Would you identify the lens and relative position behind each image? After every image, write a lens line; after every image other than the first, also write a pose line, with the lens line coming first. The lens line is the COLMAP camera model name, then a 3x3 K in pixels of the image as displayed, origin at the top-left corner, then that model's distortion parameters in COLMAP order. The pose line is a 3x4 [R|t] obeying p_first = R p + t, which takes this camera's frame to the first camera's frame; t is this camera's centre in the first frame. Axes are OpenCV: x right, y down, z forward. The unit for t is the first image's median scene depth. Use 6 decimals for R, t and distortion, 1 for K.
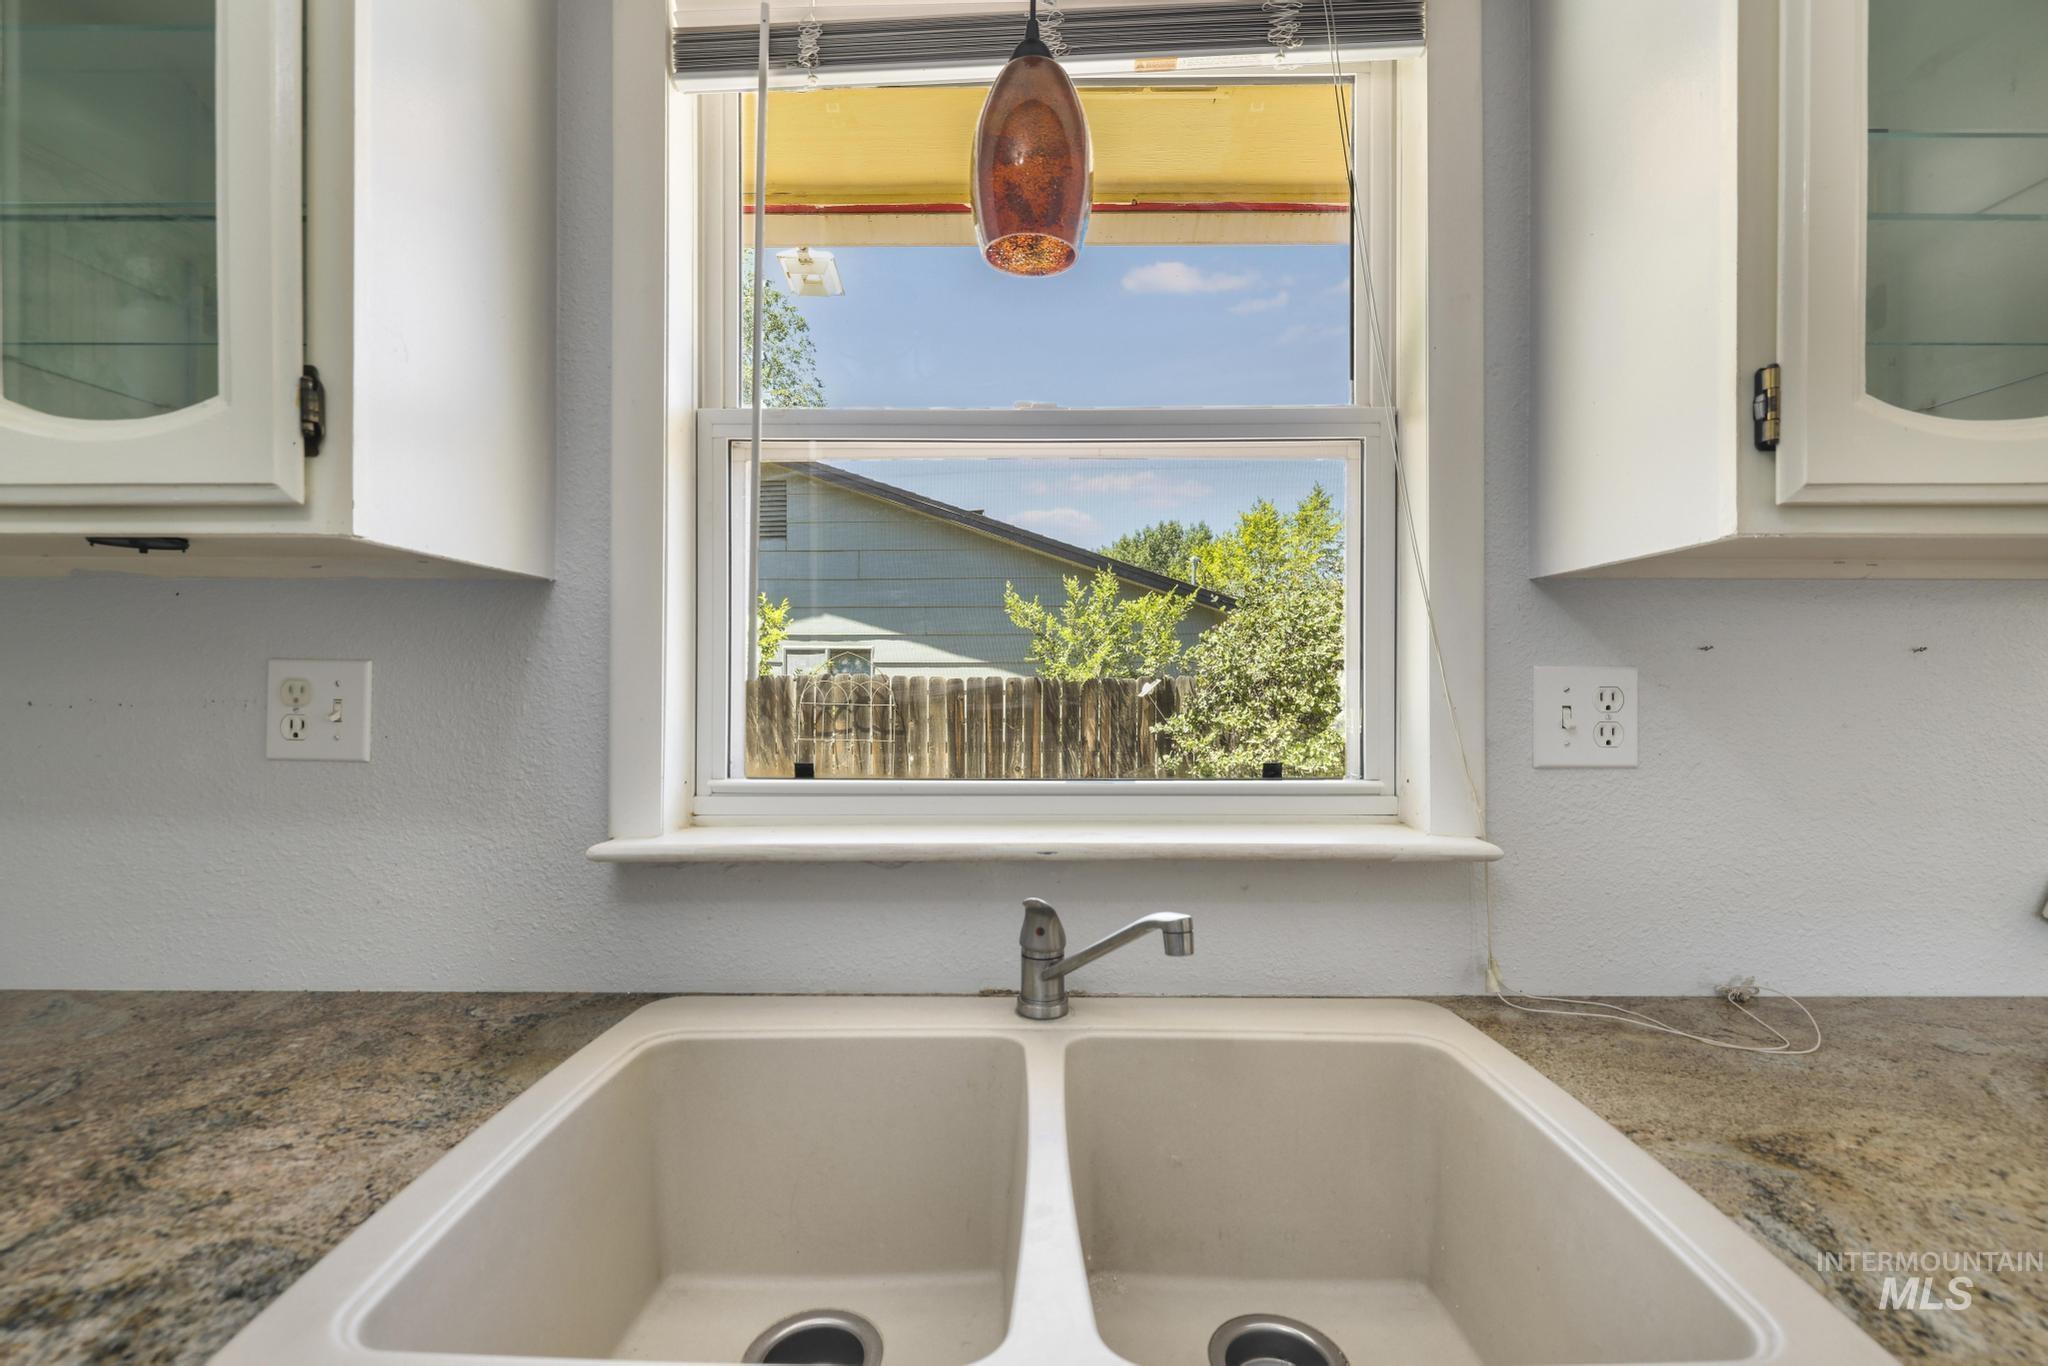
lens RADIAL K [[940.3, 0, 1016.8], [0, 940.3, 678.7], [0, 0, 1]] dist [-0.076009, 0.043082]
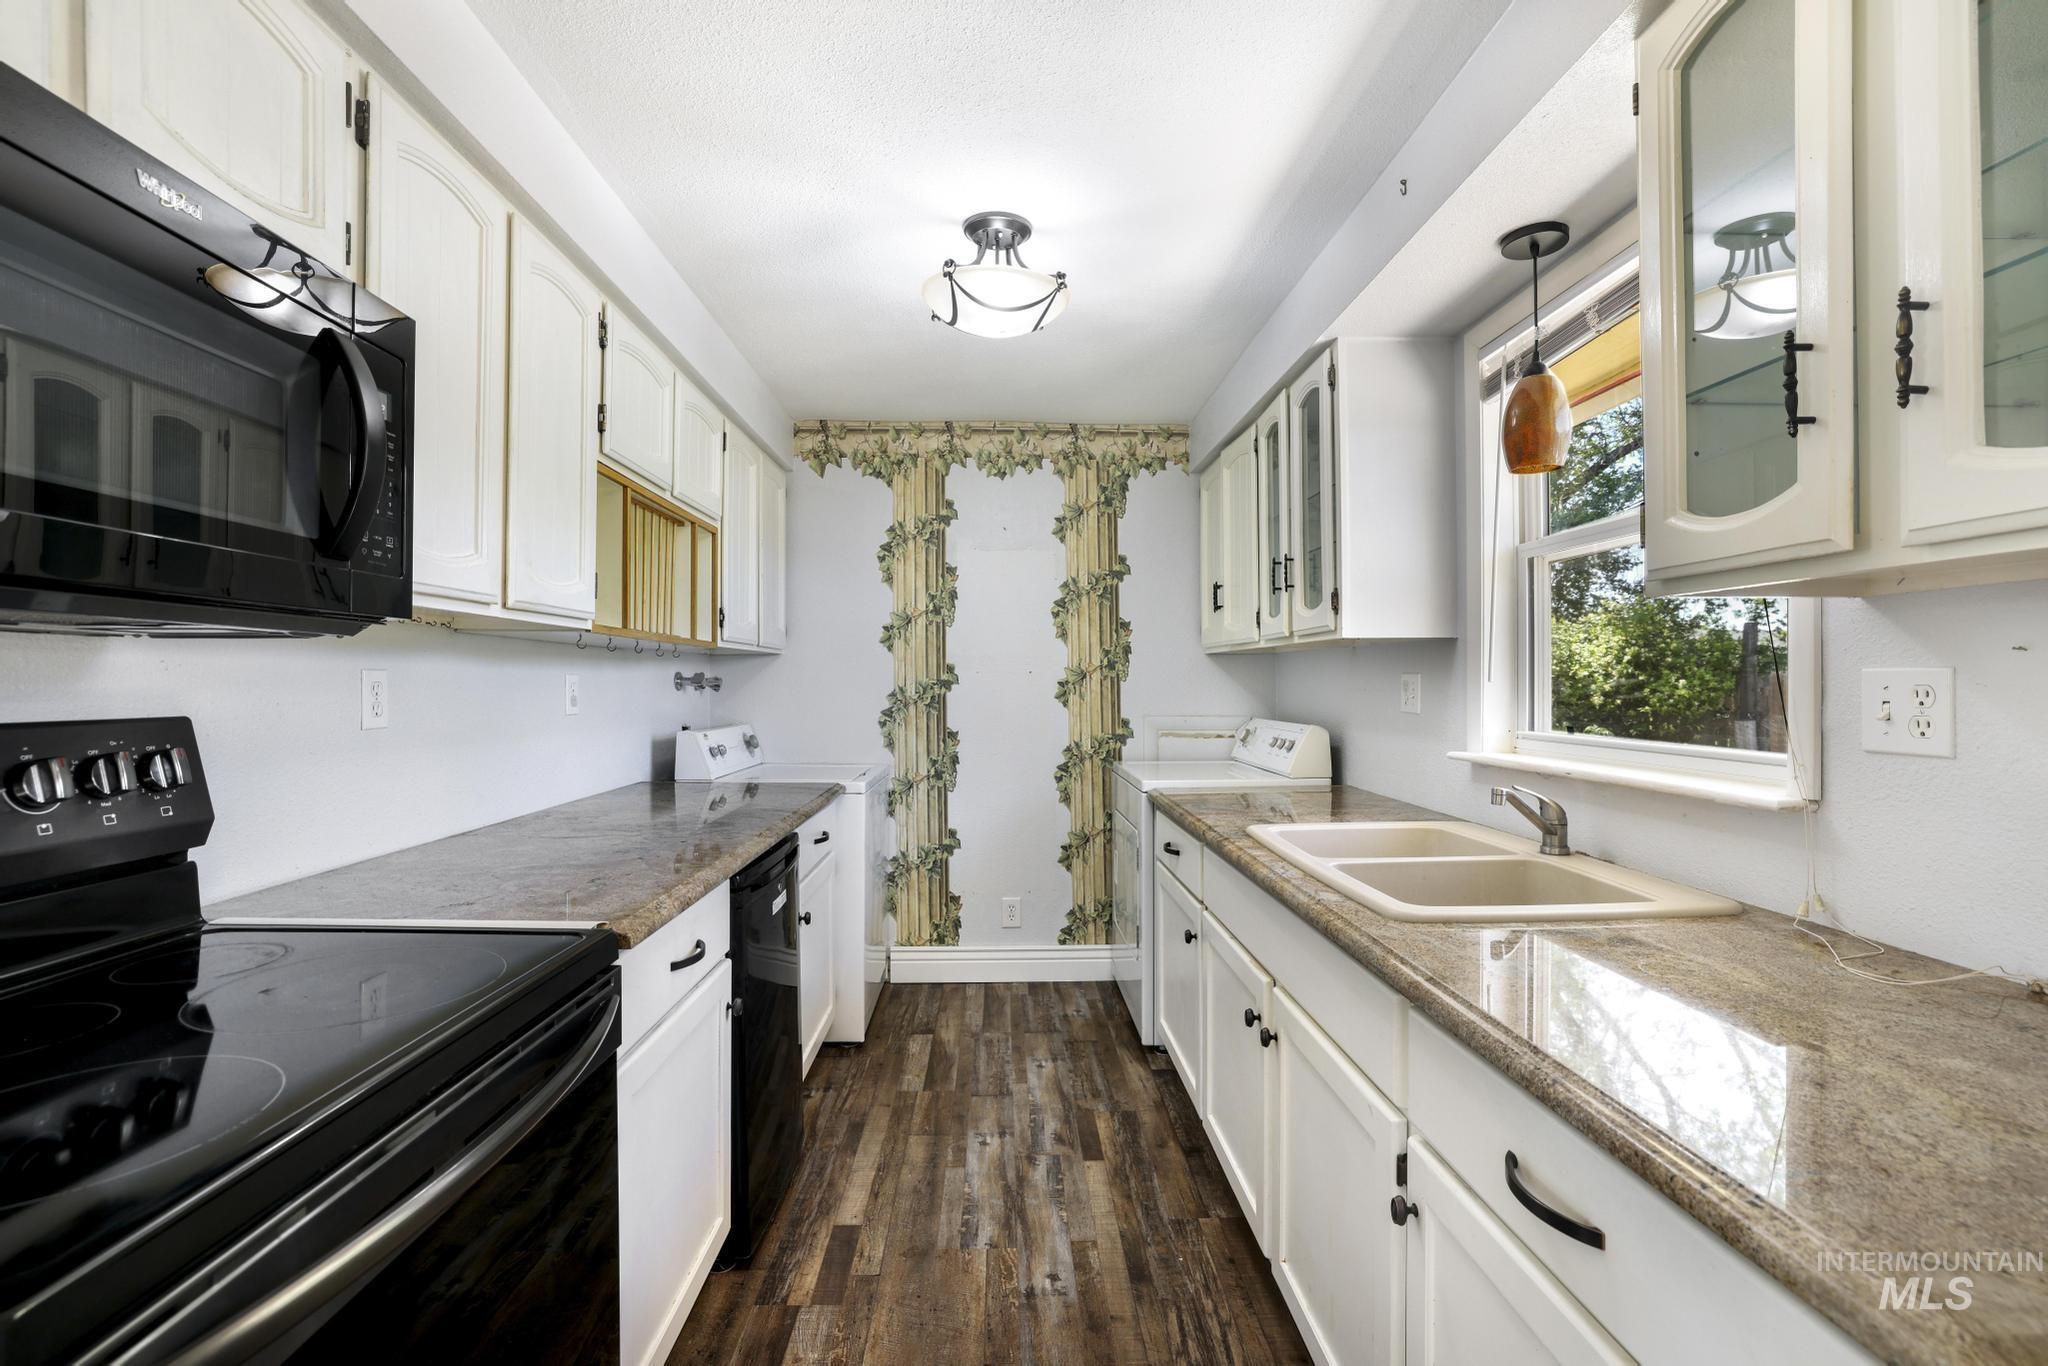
lens RADIAL K [[940.3, 0, 1016.8], [0, 940.3, 678.7], [0, 0, 1]] dist [-0.076009, 0.043082]
pose [[0.027696, -0.006583, -0.999595, 1.750767], [0.008005, 0.999948, -0.006364, -0.001484], [0.999584, -0.007825, 0.027747, -0.164401]]
